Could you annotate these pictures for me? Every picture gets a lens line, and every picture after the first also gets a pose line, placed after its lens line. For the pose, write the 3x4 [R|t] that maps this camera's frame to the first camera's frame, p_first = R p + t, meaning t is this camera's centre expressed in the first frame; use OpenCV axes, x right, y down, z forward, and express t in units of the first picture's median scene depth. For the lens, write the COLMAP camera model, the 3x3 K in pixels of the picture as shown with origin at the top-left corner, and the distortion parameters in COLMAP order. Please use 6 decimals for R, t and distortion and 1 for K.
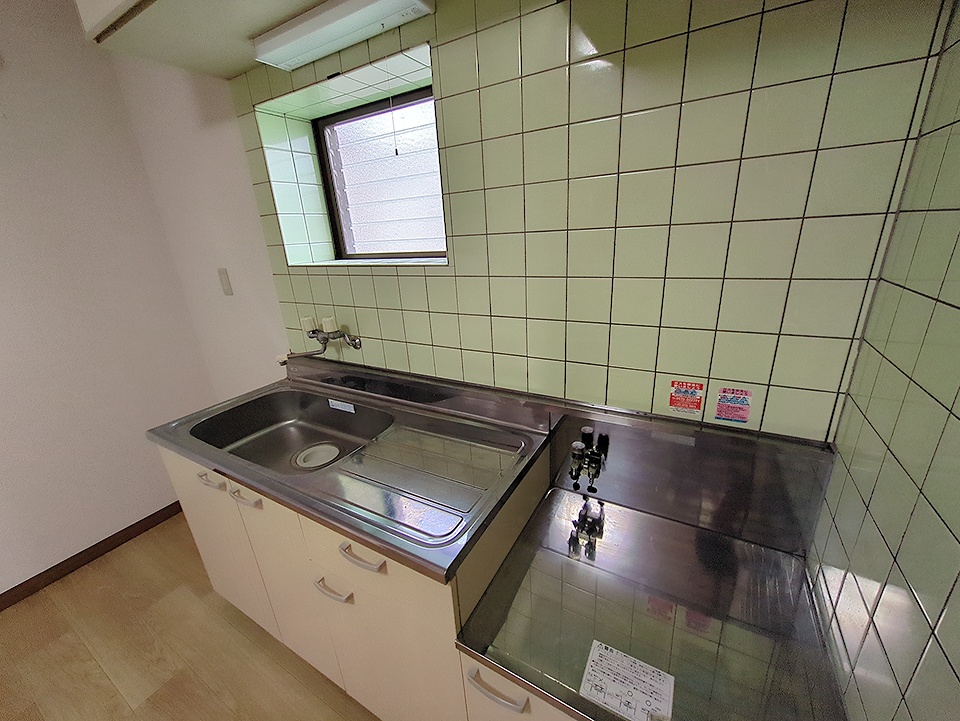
lens RADIAL K [[379.0, 0, 483.7], [0, 379.0, 362.8], [0, 0, 1]] dist [-0.000832, 0.000601]
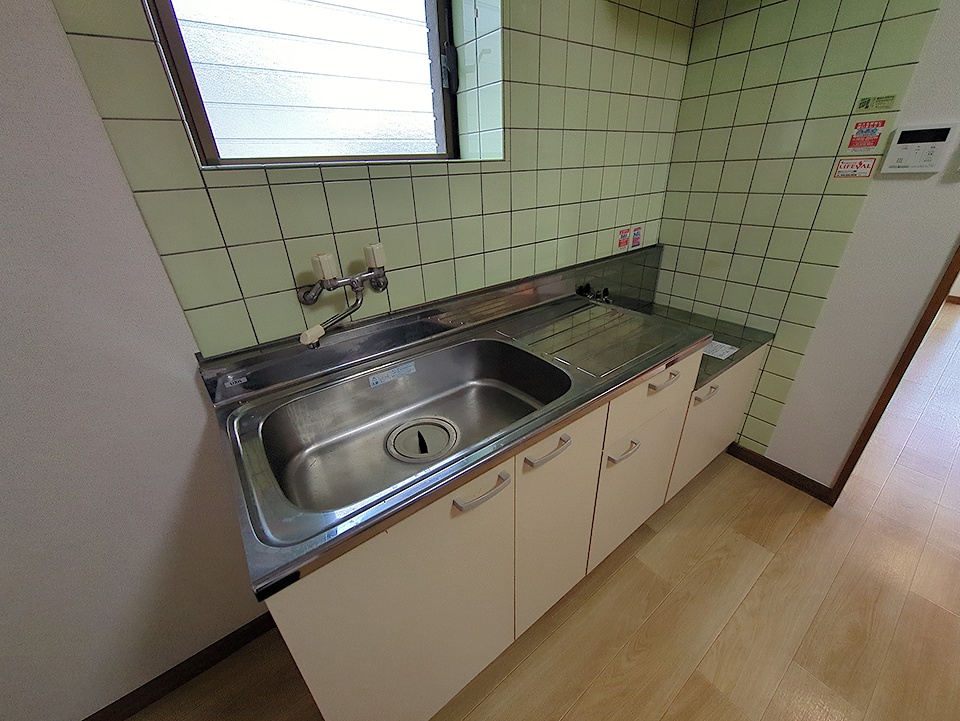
lens RADIAL K [[379.0, 0, 483.7], [0, 379.0, 362.8], [0, 0, 1]] dist [-0.000832, 0.000601]
pose [[0.393731, -0.386578, 0.833987, -1.449807], [0.318250, 0.908488, 0.270863, -0.074433], [-0.862376, 0.158769, 0.480728, 0.817878]]
